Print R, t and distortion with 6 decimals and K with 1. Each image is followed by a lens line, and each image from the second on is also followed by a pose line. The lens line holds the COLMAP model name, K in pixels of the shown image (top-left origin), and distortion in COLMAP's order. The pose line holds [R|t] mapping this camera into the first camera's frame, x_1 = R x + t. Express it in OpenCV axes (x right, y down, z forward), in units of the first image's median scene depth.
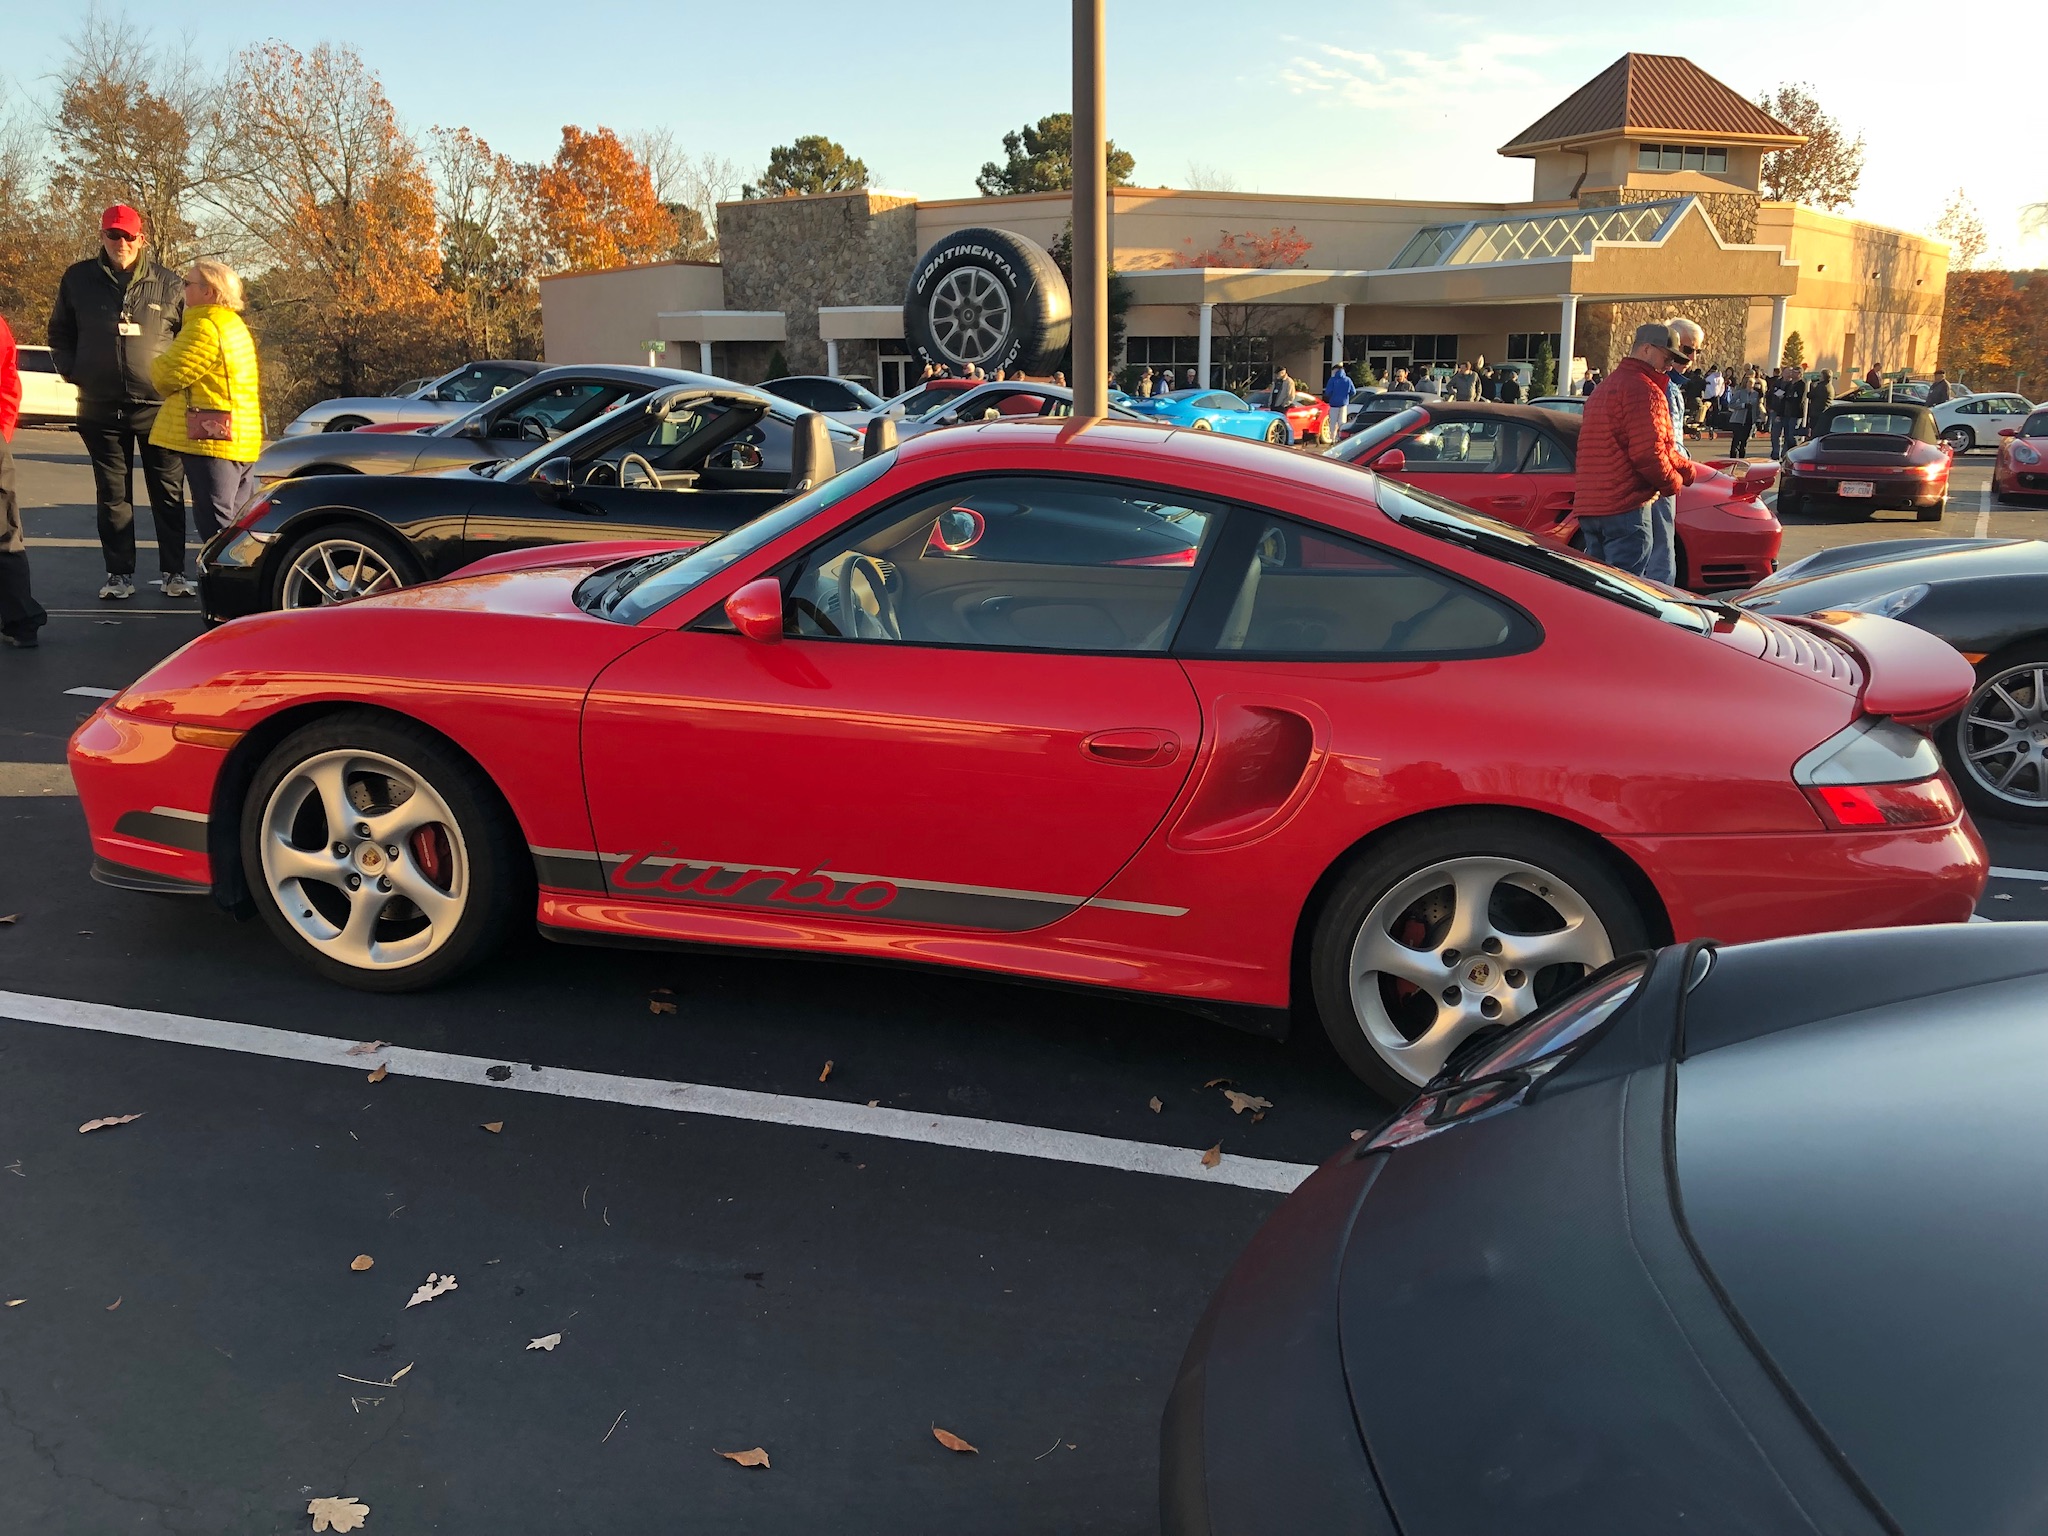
lens RADIAL K [[1680.1, 0, 1022.0], [0, 1680.1, 755.8], [0, 0, 1]] dist [0.022967, -0.024670]
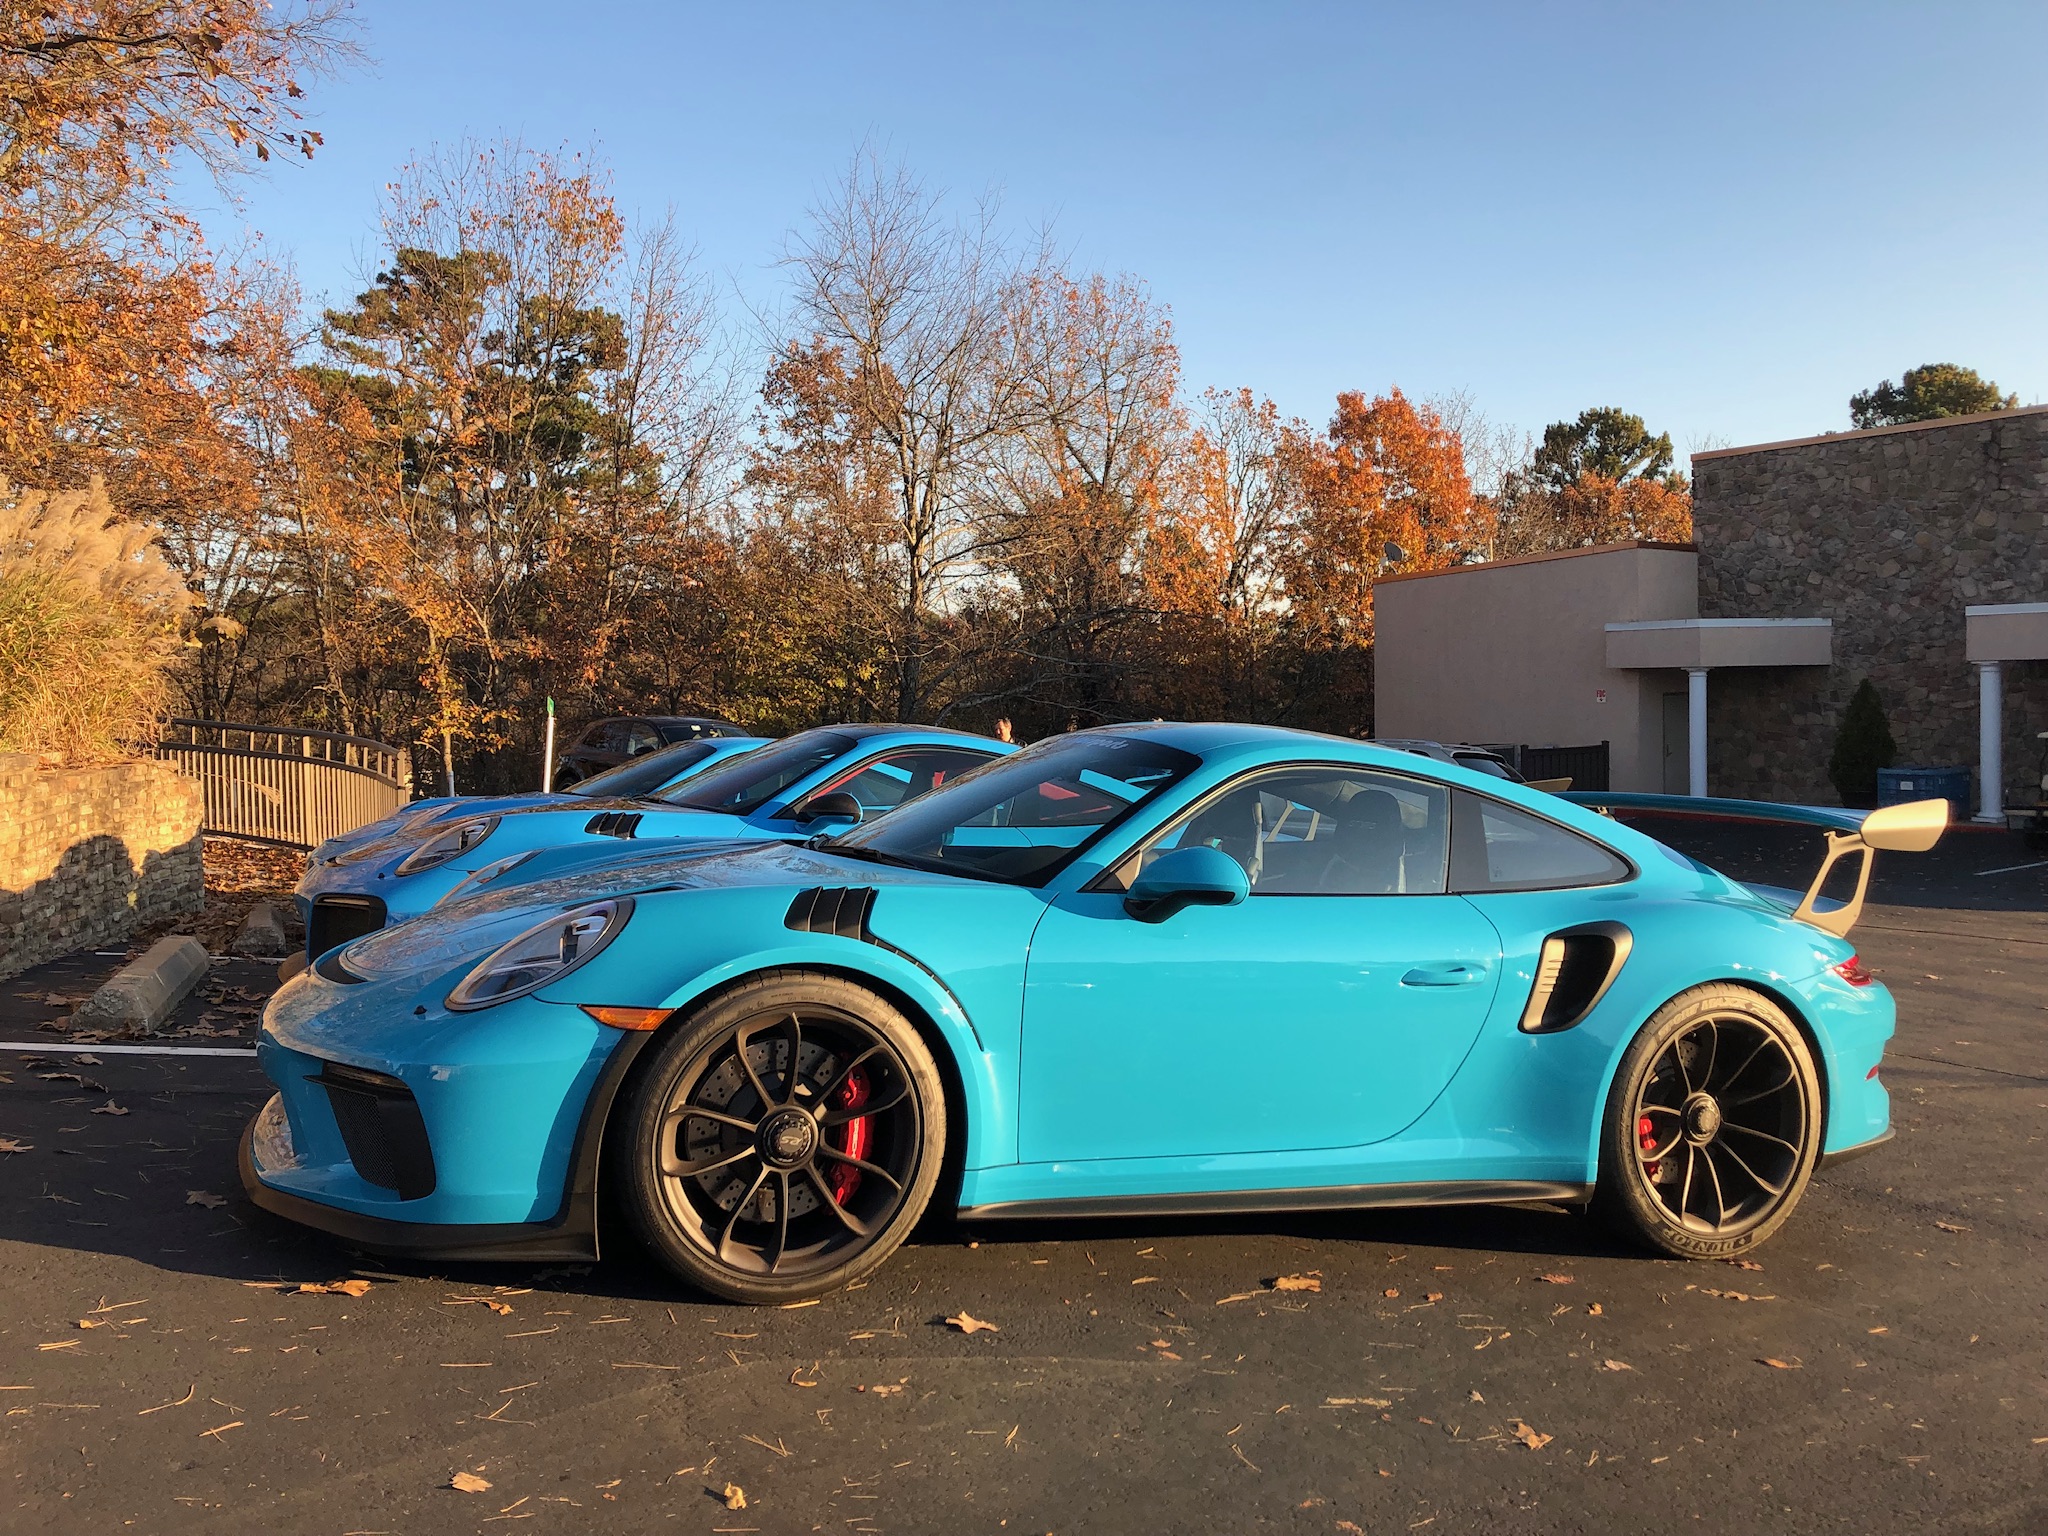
lens RADIAL K [[1680.1, 0, 1009.1], [0, 1680.1, 754.6], [0, 0, 1]] dist [0.022967, -0.024670]
pose [[0.951709, 0.003666, -0.306980, -0.232961], [-0.061255, 0.982090, -0.178178, -0.091599], [0.300829, 0.188378, 0.934888, 0.361160]]
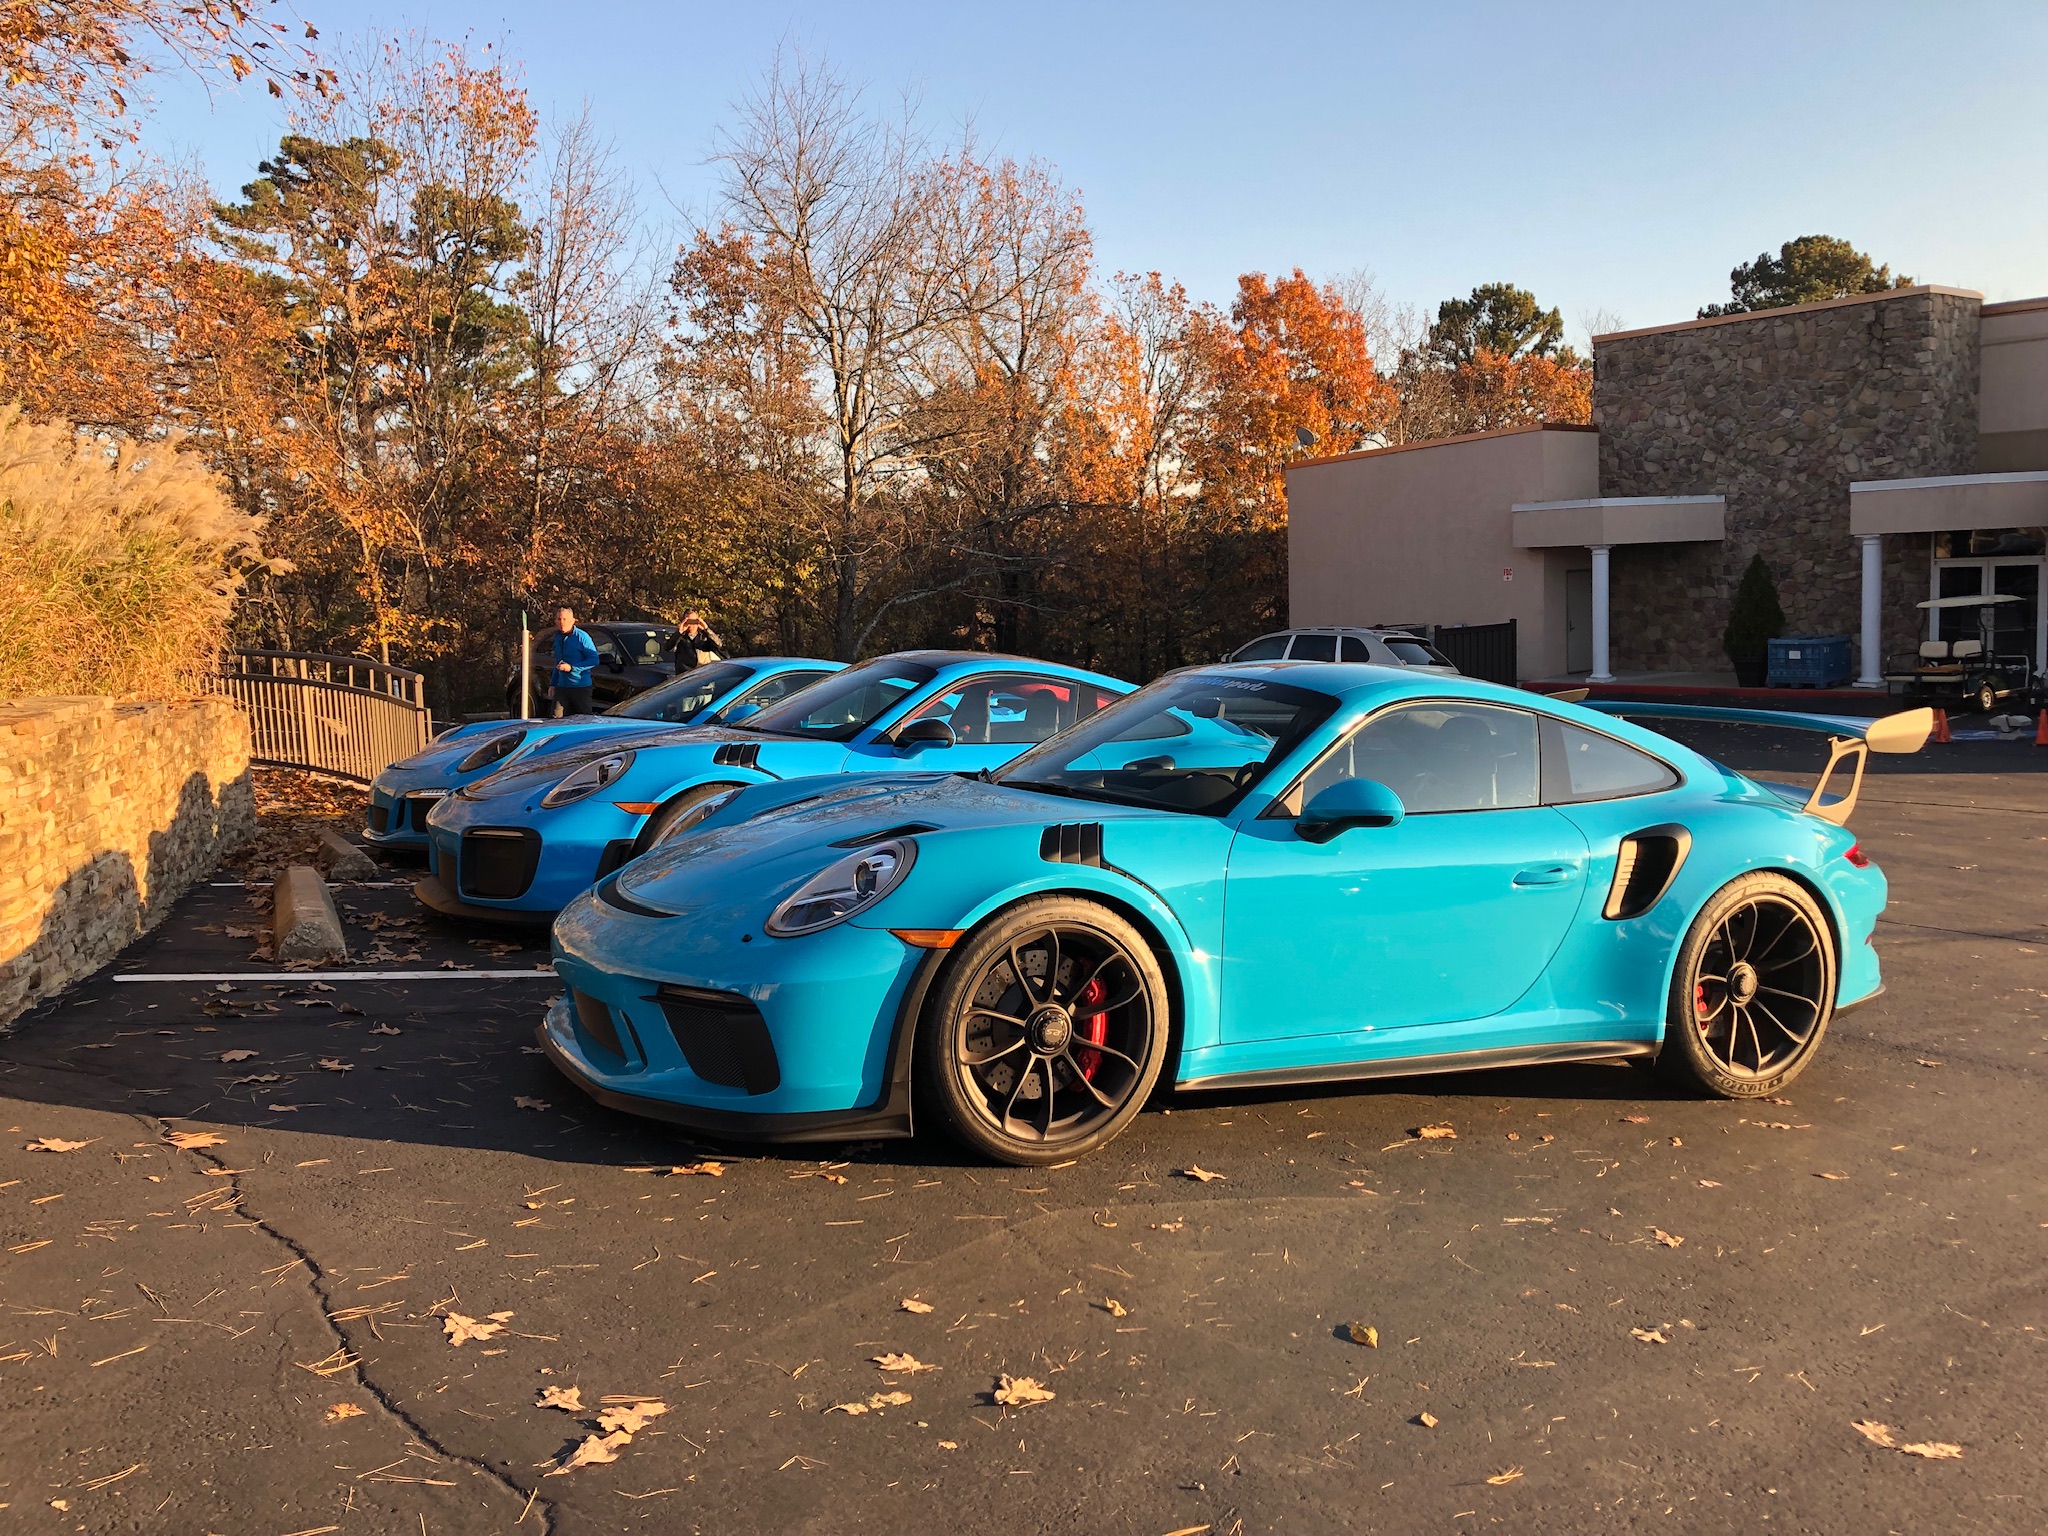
lens RADIAL K [[1680.1, 0, 1015.2], [0, 1680.1, 758.5], [0, 0, 1]] dist [0.022967, -0.024670]
pose [[0.970232, -0.003850, -0.242145, -0.243056], [-0.023361, 0.993723, -0.109403, -0.092177], [0.241047, 0.111803, 0.964052, 0.345014]]
